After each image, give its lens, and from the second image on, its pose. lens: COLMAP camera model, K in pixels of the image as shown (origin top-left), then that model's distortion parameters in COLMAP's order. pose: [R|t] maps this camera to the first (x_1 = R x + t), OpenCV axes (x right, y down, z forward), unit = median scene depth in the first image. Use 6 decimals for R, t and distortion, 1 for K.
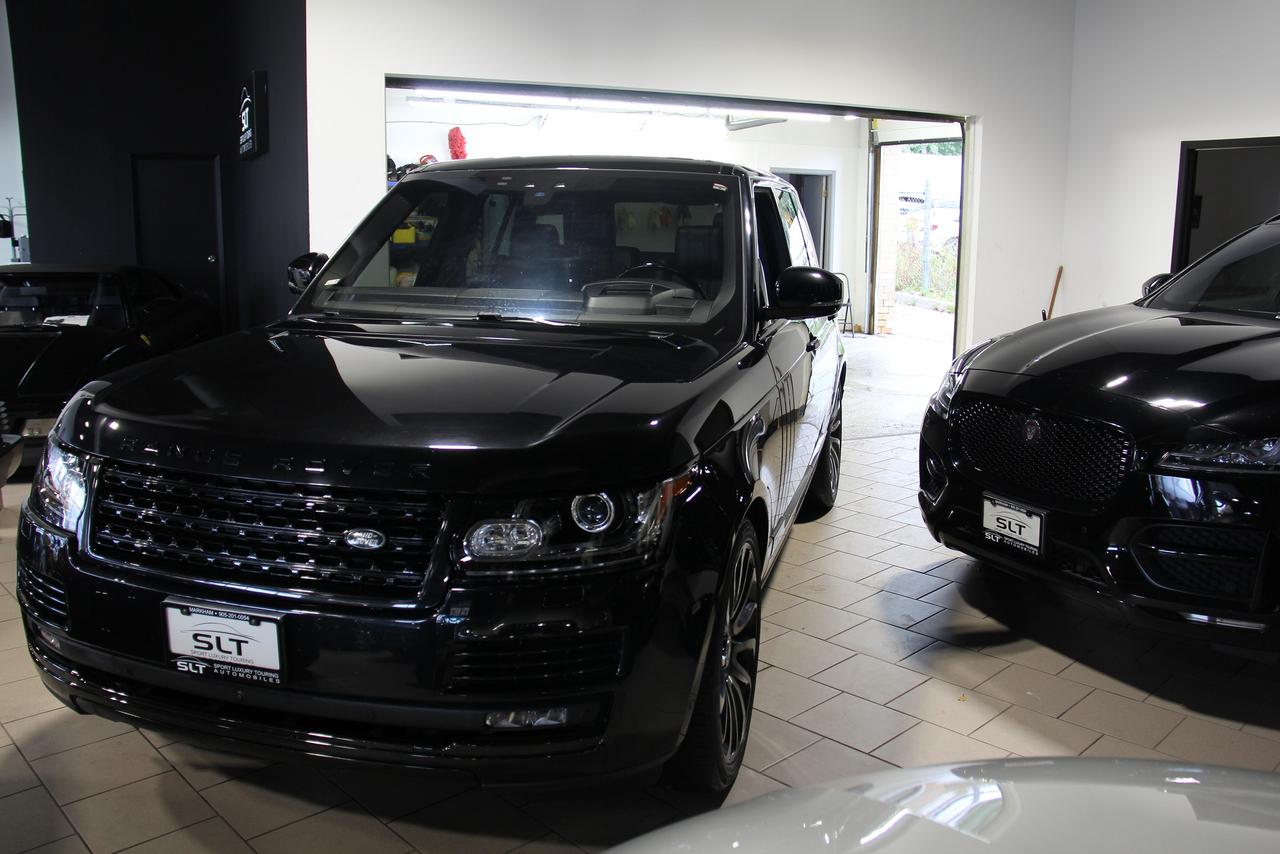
lens RADIAL K [[1066.9, 0, 640.0], [0, 1066.9, 427.0], [0, 0, 1]] dist [-0.185472, 0.164396]
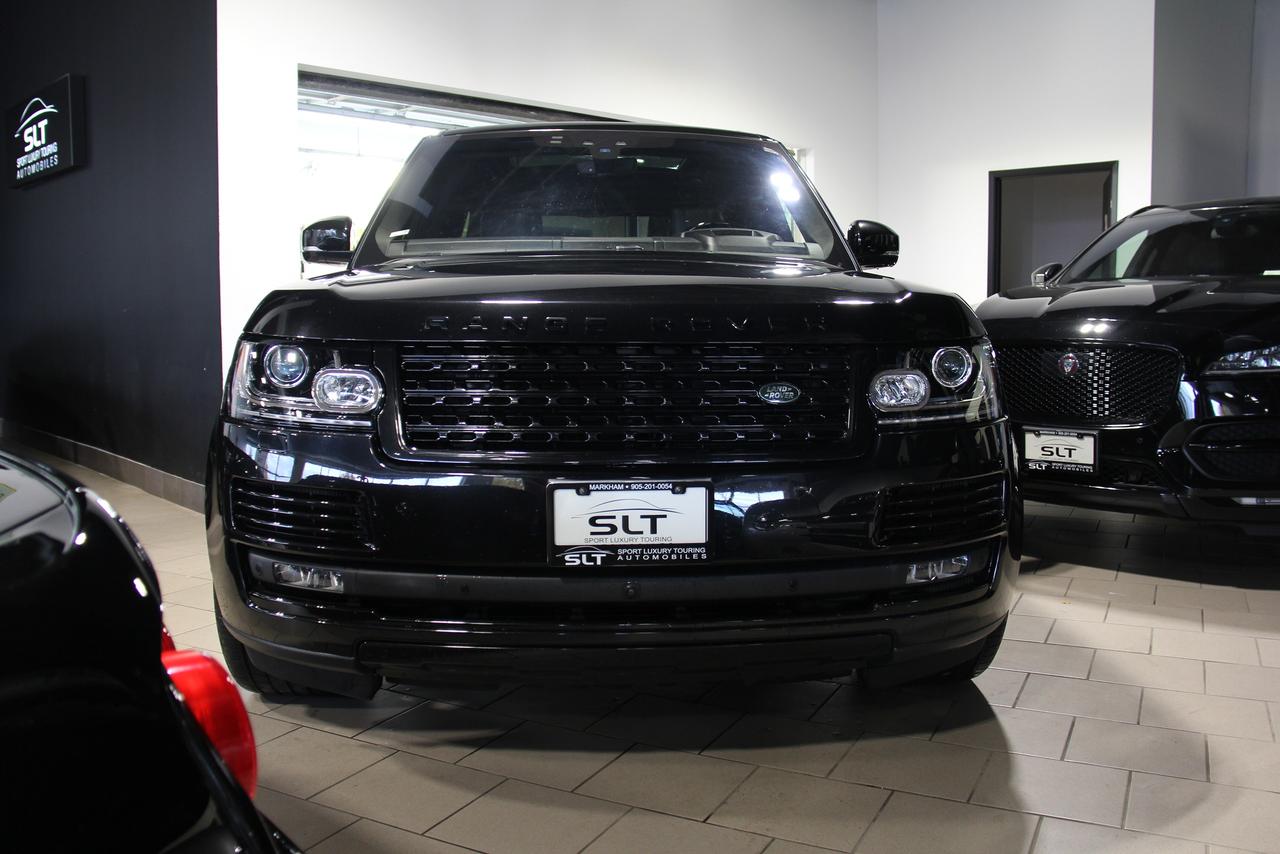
lens RADIAL K [[1087.5, 0, 640.0], [0, 1087.5, 427.0], [0, 0, 1]] dist [-0.191303, 0.180098]
pose [[0.945324, -0.047320, 0.322680, -0.680253], [0.077518, 0.993664, -0.081378, 0.201927], [-0.316785, 0.101942, 0.943003, 0.128033]]
